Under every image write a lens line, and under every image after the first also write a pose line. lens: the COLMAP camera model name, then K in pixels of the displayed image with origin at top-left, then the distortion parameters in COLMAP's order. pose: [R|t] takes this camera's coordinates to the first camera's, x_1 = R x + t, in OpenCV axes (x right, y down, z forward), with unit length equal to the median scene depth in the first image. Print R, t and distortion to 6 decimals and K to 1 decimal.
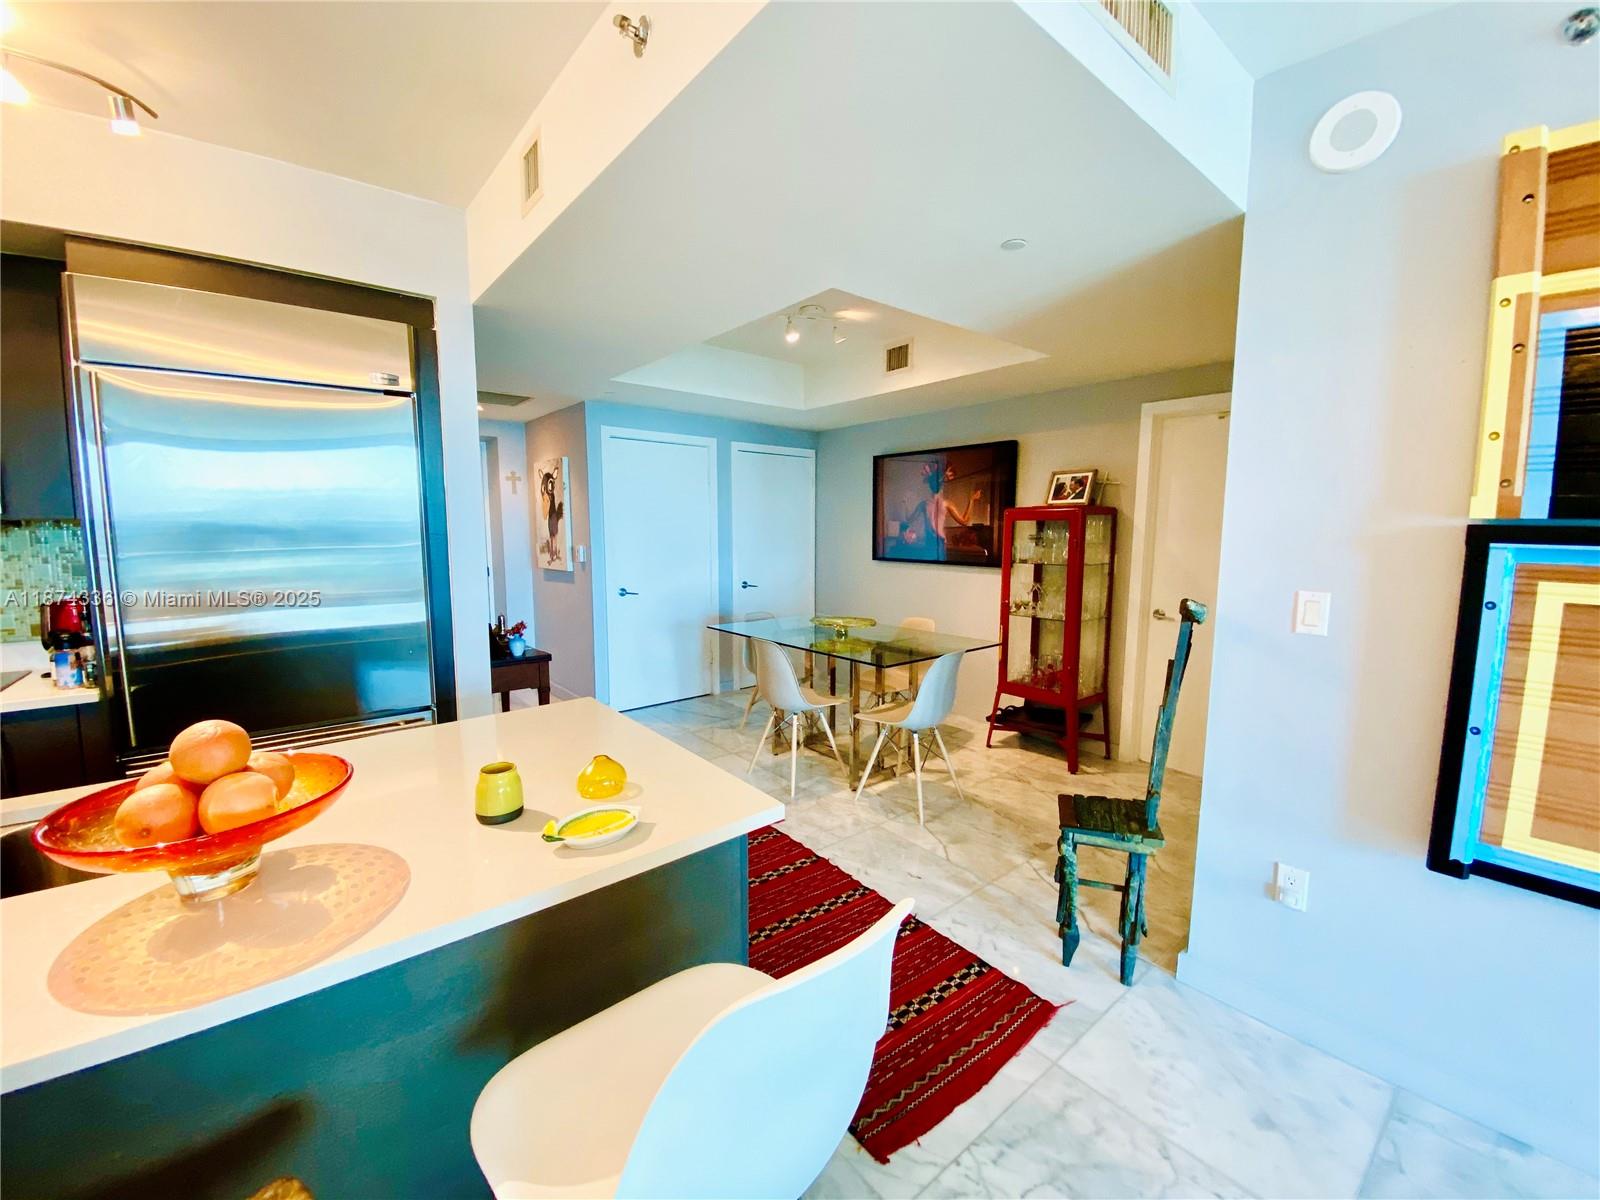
lens RADIAL K [[642.8, 0, 802.4], [0, 642.8, 597.4], [0, 0, 1]] dist [0.063867, -0.015971]
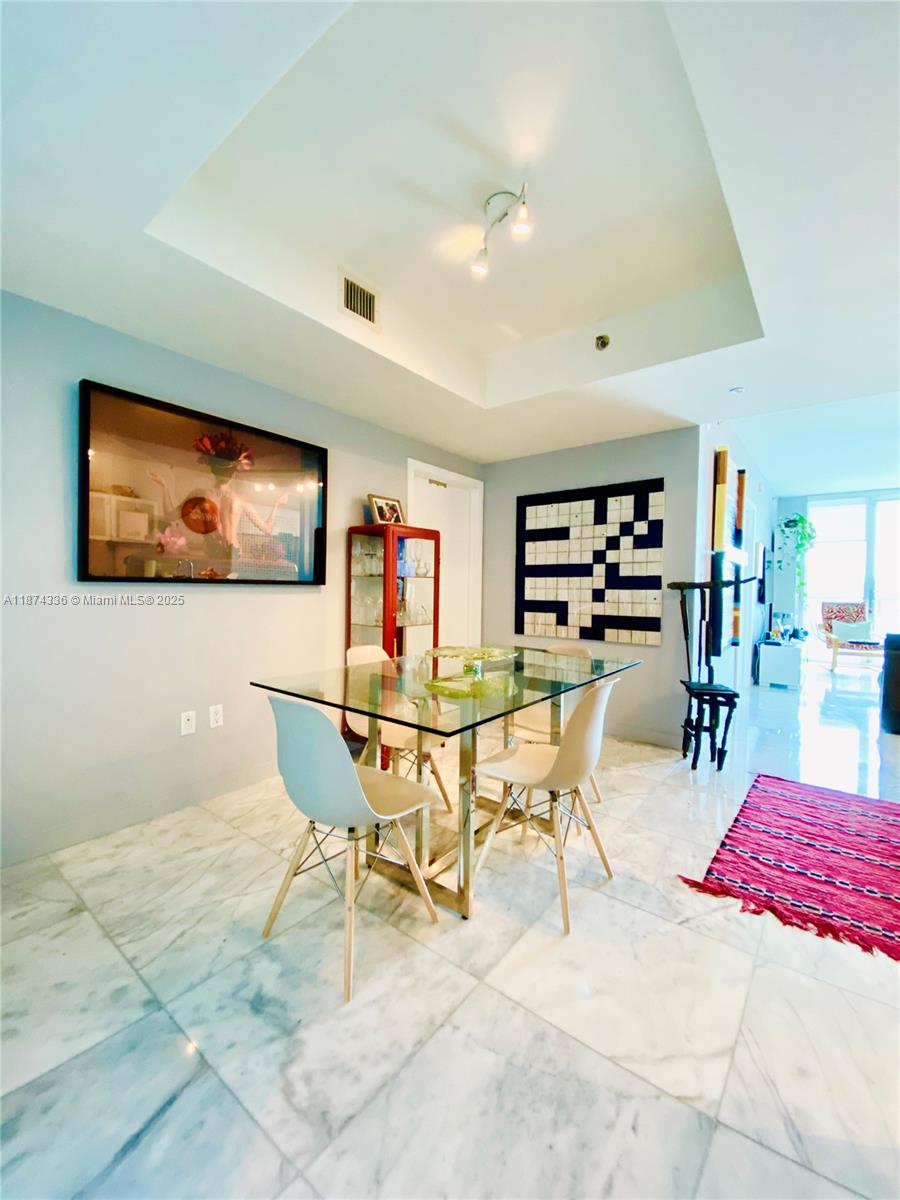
lens RADIAL K [[488.9, 0, 447.4], [0, 488.9, 597.2], [0, 0, 1]] dist [0.019435, -0.017112]
pose [[-0.210838, -0.030103, 0.977057, -0.437454], [0.089786, 0.994704, 0.050022, -0.052151], [-0.973389, 0.098273, -0.207019, 1.060908]]
